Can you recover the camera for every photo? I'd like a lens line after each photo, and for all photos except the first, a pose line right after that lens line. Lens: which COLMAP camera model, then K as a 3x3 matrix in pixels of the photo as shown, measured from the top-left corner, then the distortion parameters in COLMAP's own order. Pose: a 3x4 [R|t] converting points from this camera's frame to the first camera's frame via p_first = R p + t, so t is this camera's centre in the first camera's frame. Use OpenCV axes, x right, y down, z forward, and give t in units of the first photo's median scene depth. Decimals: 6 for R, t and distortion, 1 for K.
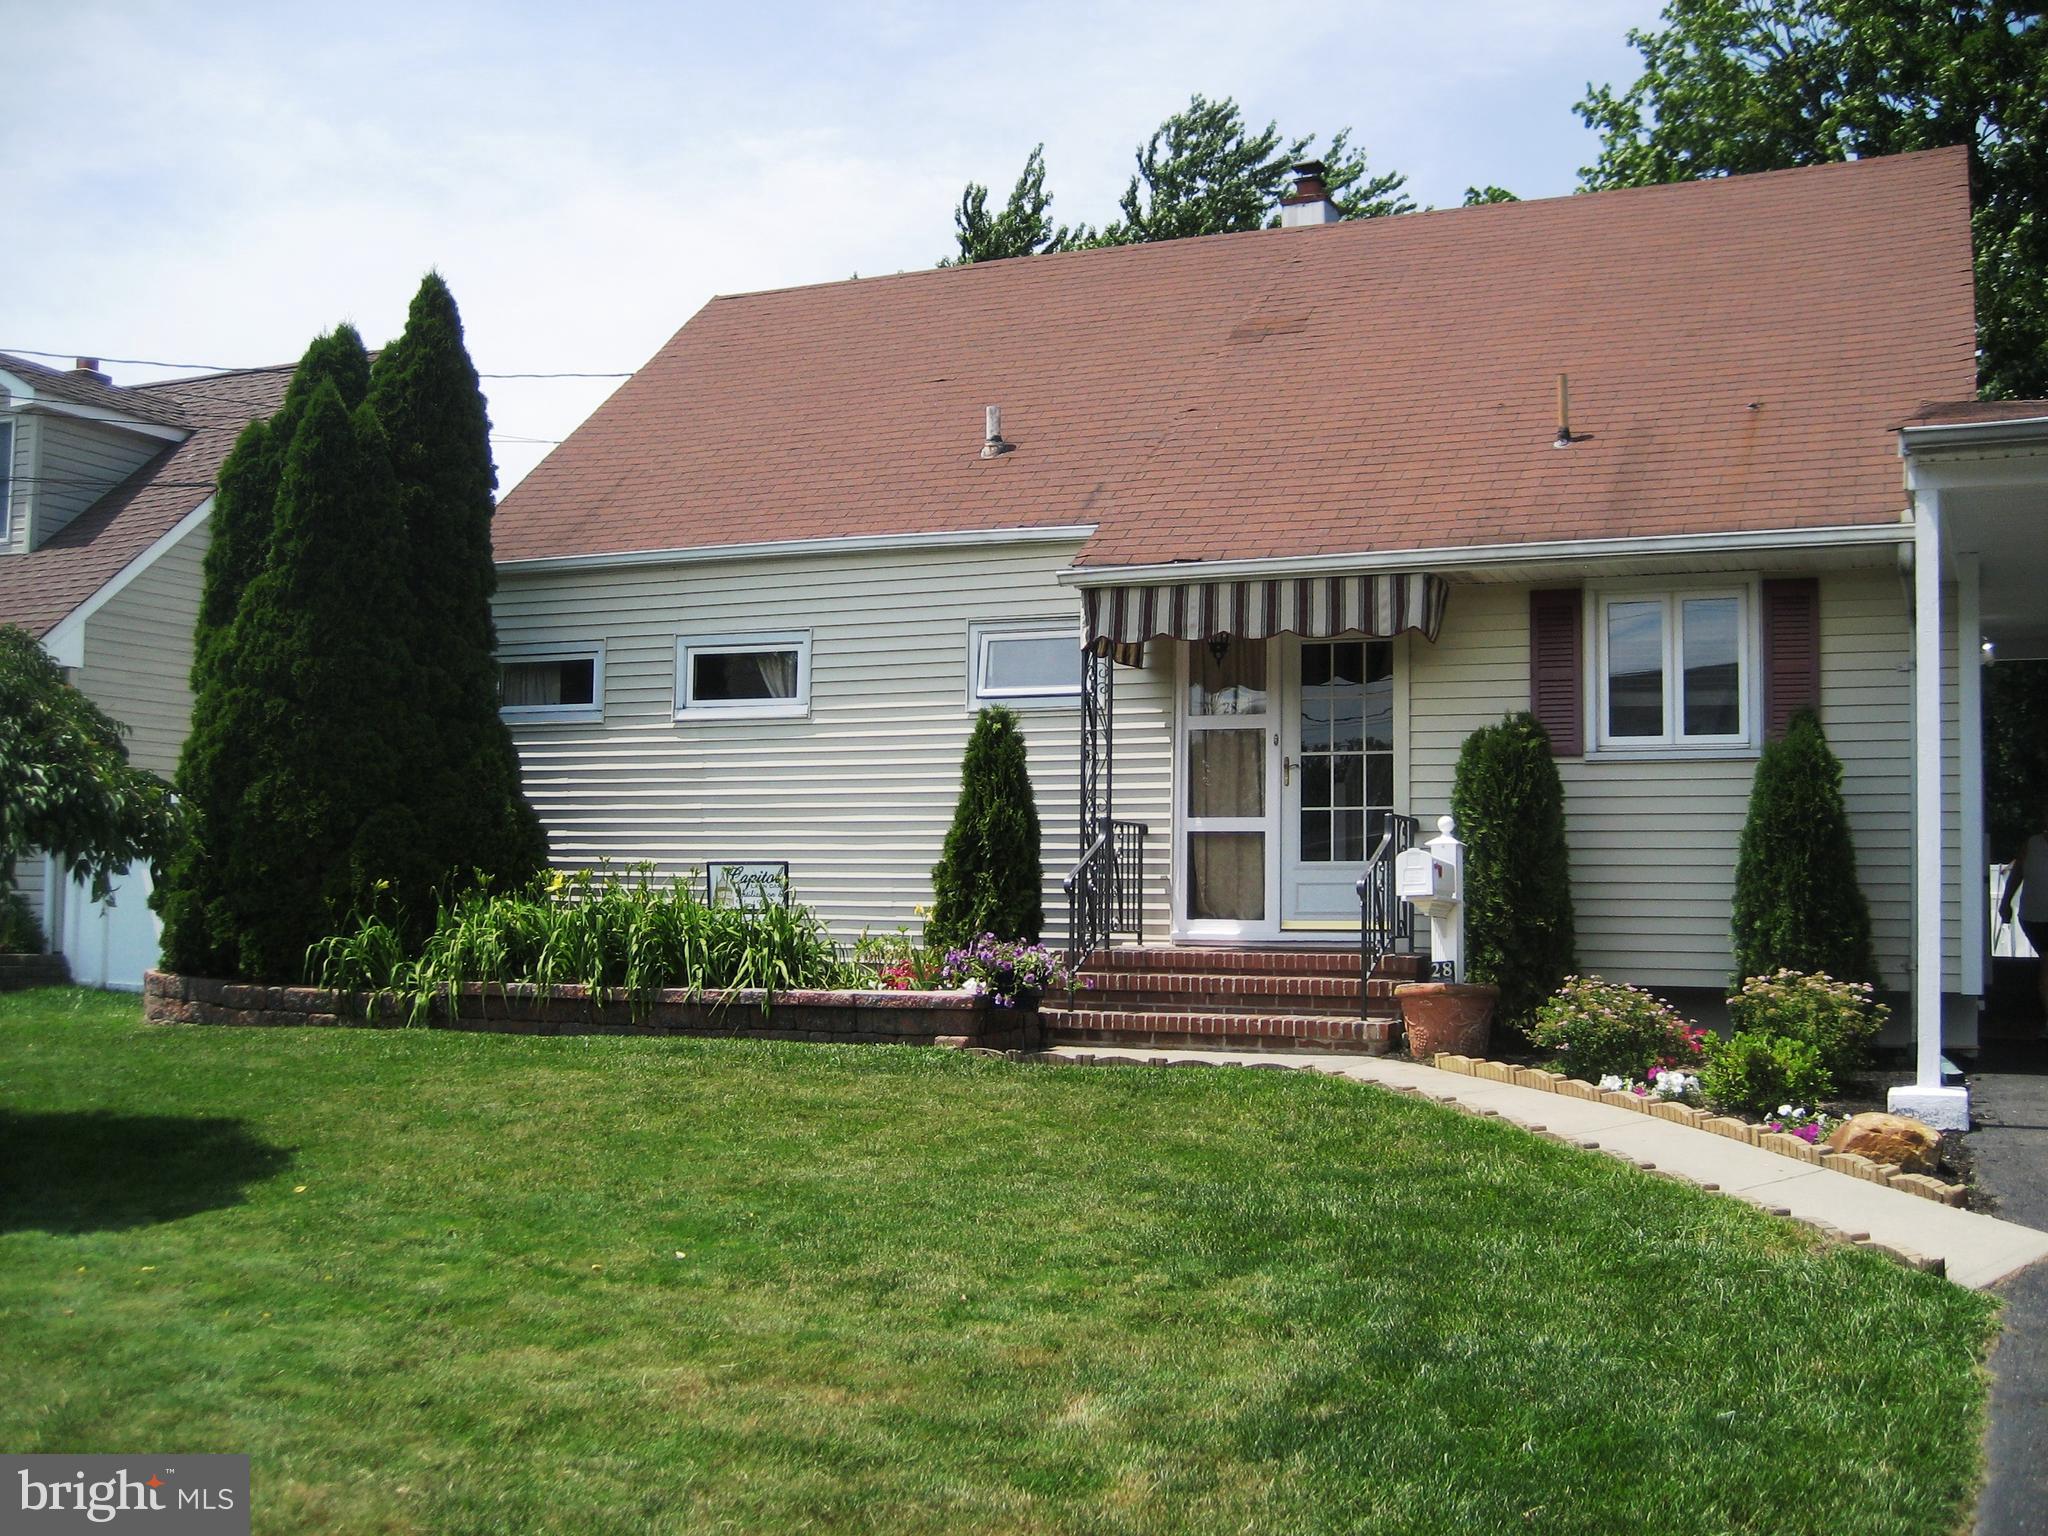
lens RADIAL K [[2112.7, 0, 1034.2], [0, 2112.7, 765.4], [0, 0, 1]] dist [-0.149717, 0.187676]
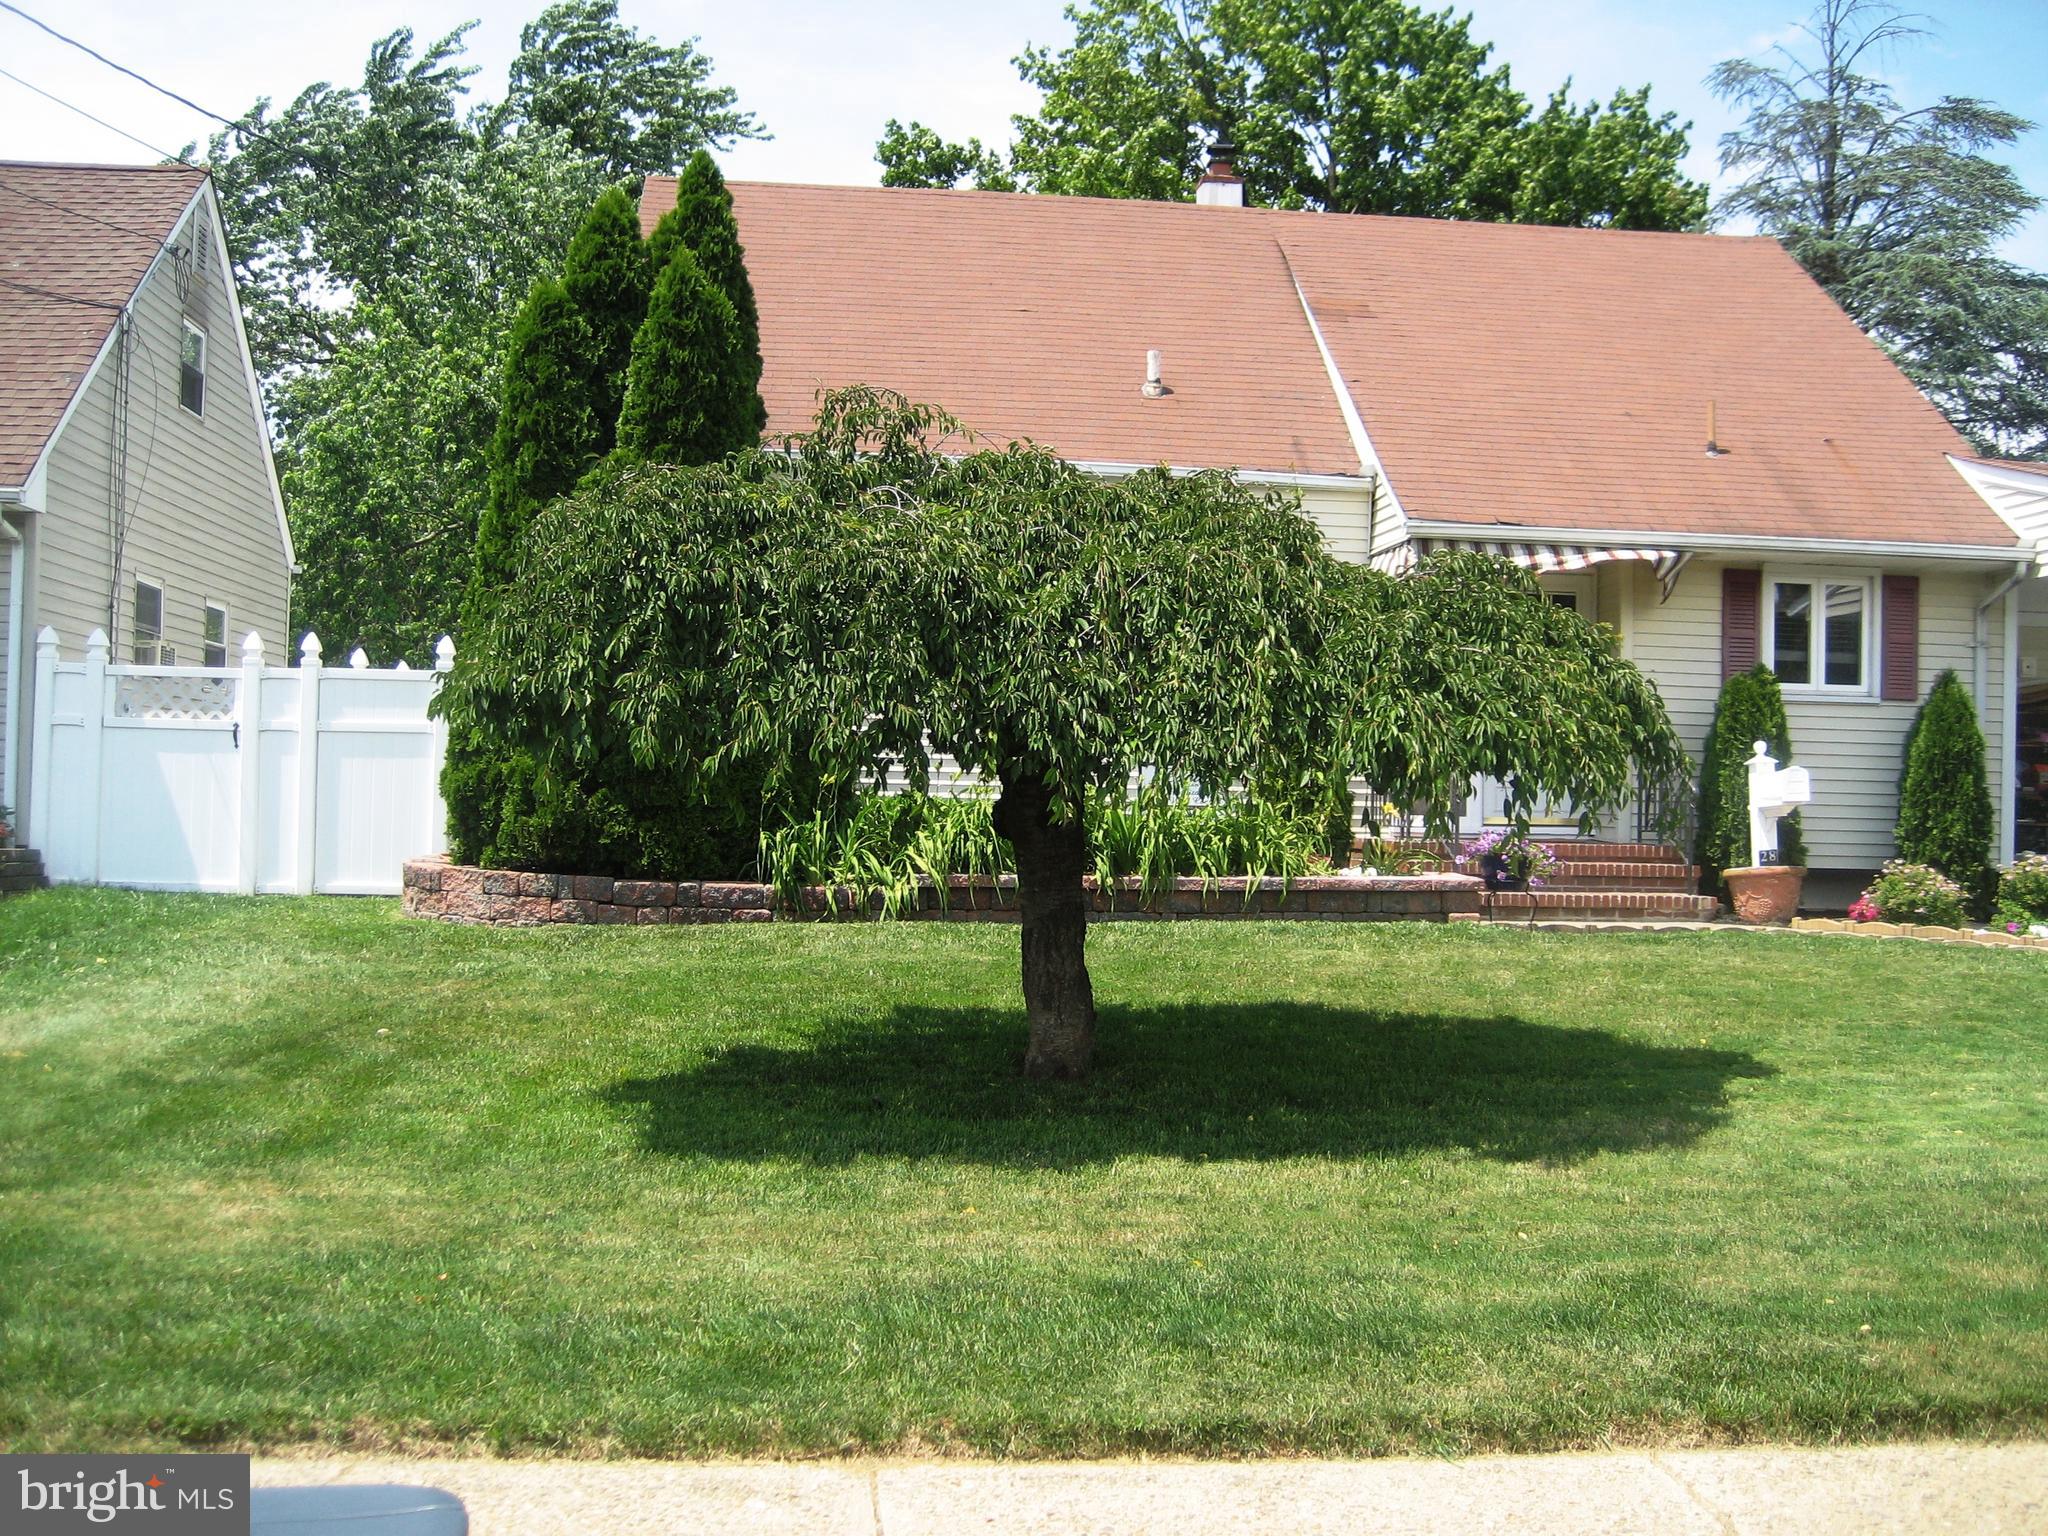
lens RADIAL K [[2028.9, 0, 1054.1], [0, 2028.9, 763.9], [0, 0, 1]] dist [-0.010111, -0.006107]
pose [[0.860256, 0.014857, 0.509646, -0.707725], [-0.047990, 0.997497, 0.051925, -0.006421], [-0.507599, -0.069126, 0.858816, 0.101539]]
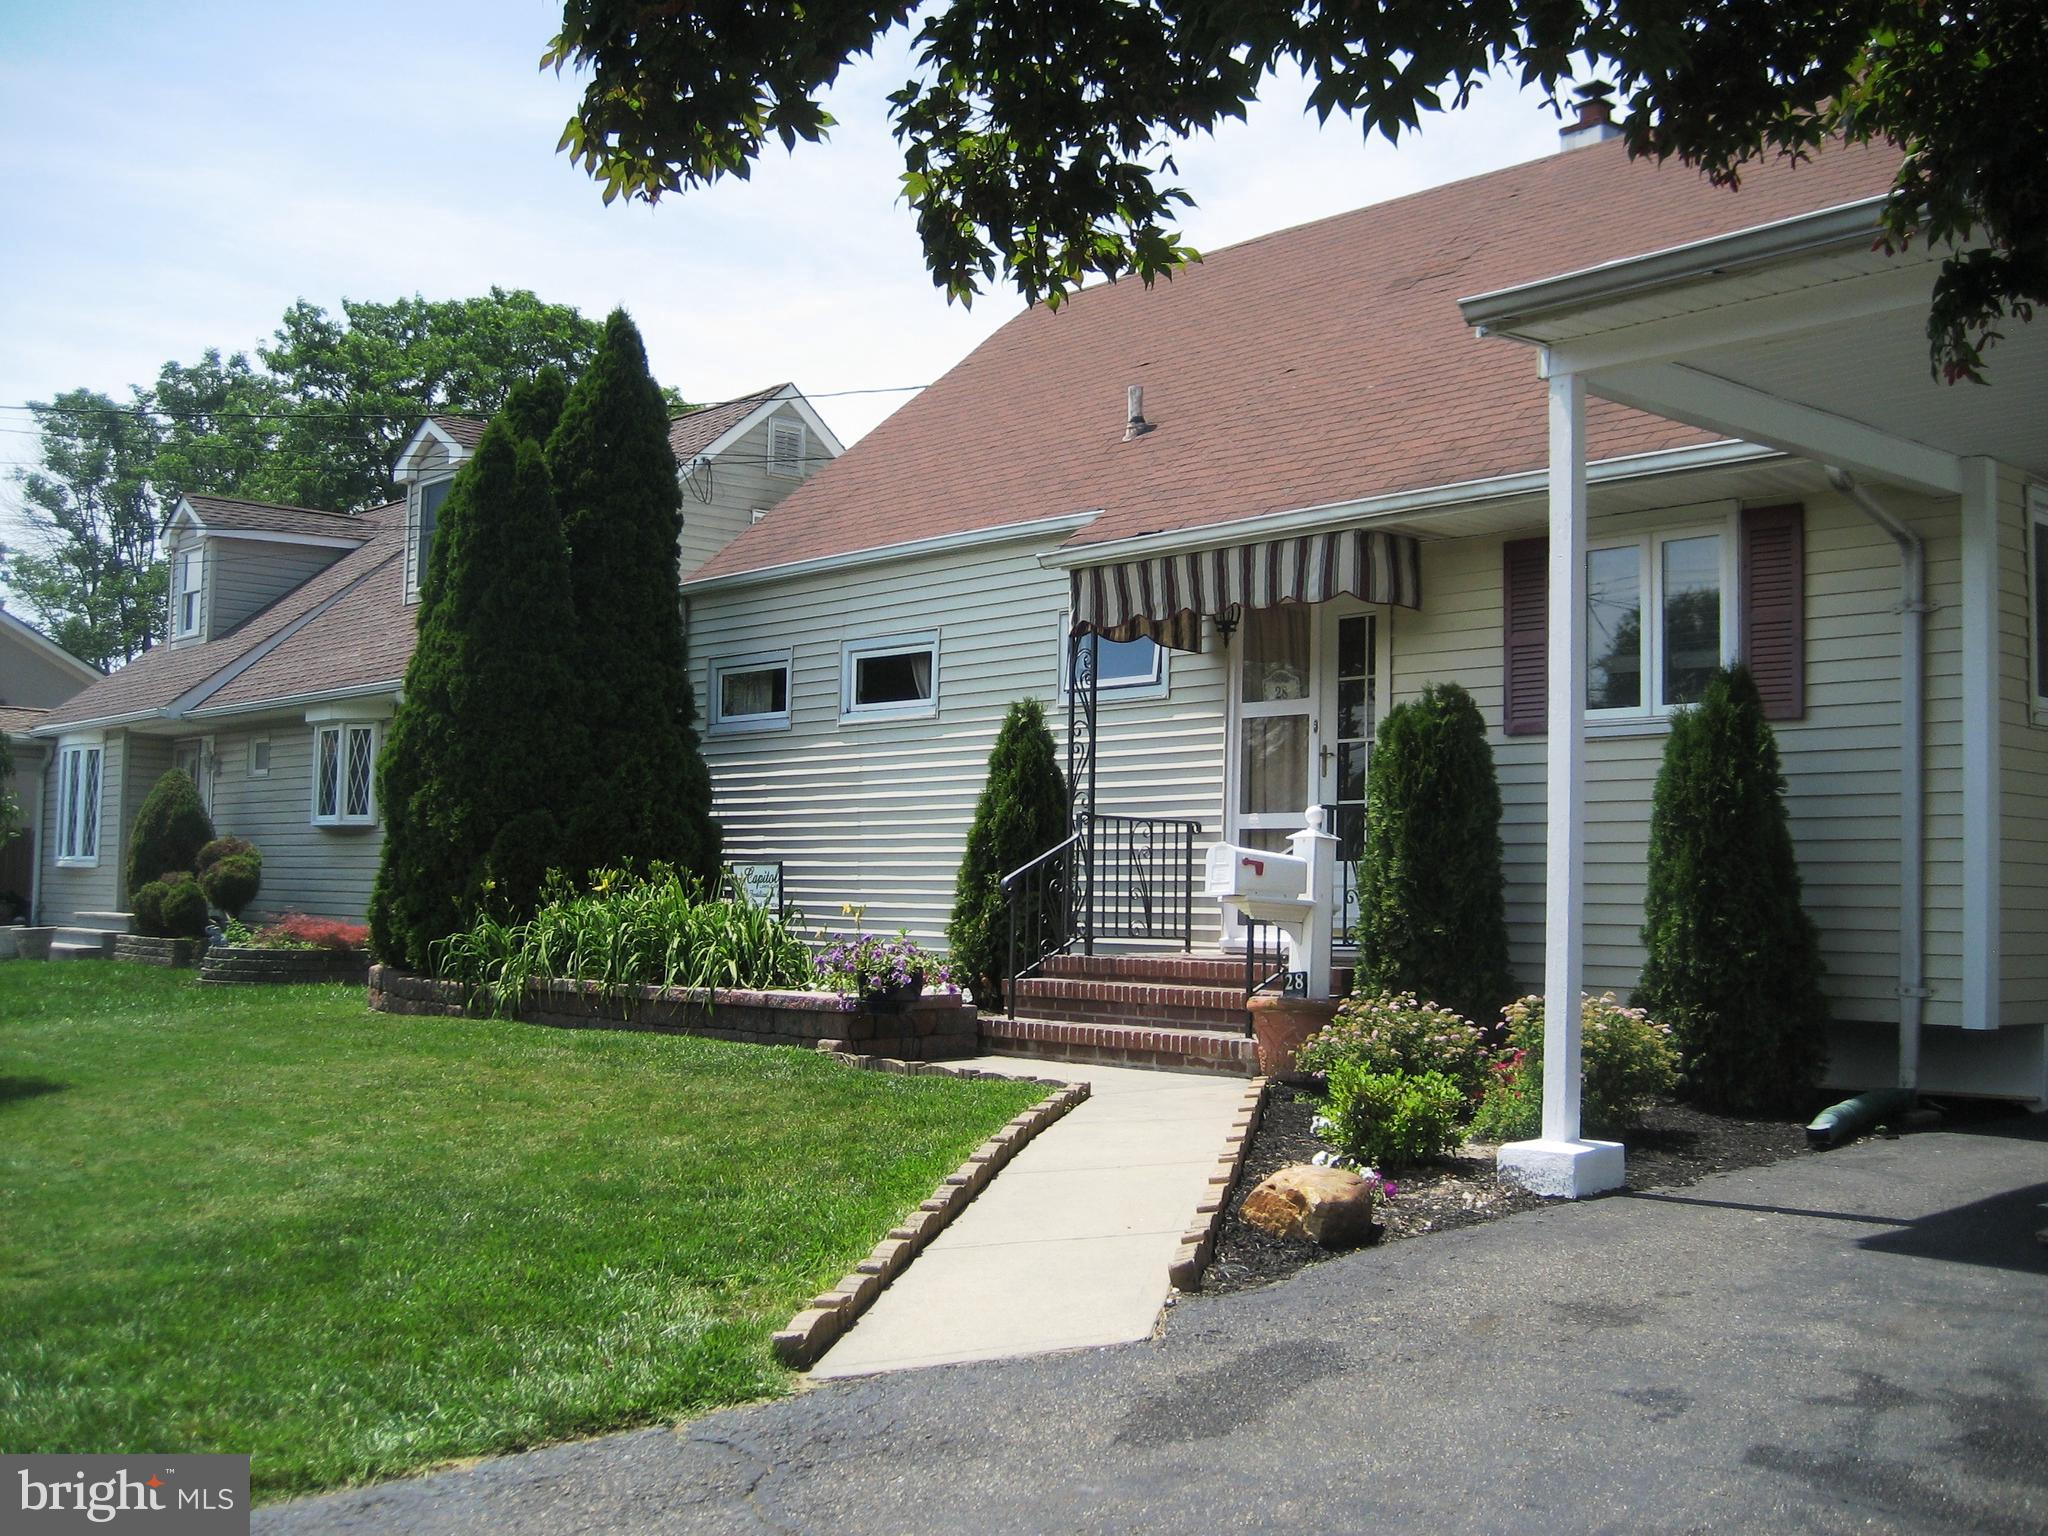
lens RADIAL K [[2112.7, 0, 1034.2], [0, 2112.7, 765.4], [0, 0, 1]] dist [-0.149717, 0.187676]
pose [[0.914199, -0.020569, -0.404743, 0.371731], [0.017341, 0.999782, -0.011639, 0.013057], [0.404894, 0.003622, 0.914357, 0.129441]]
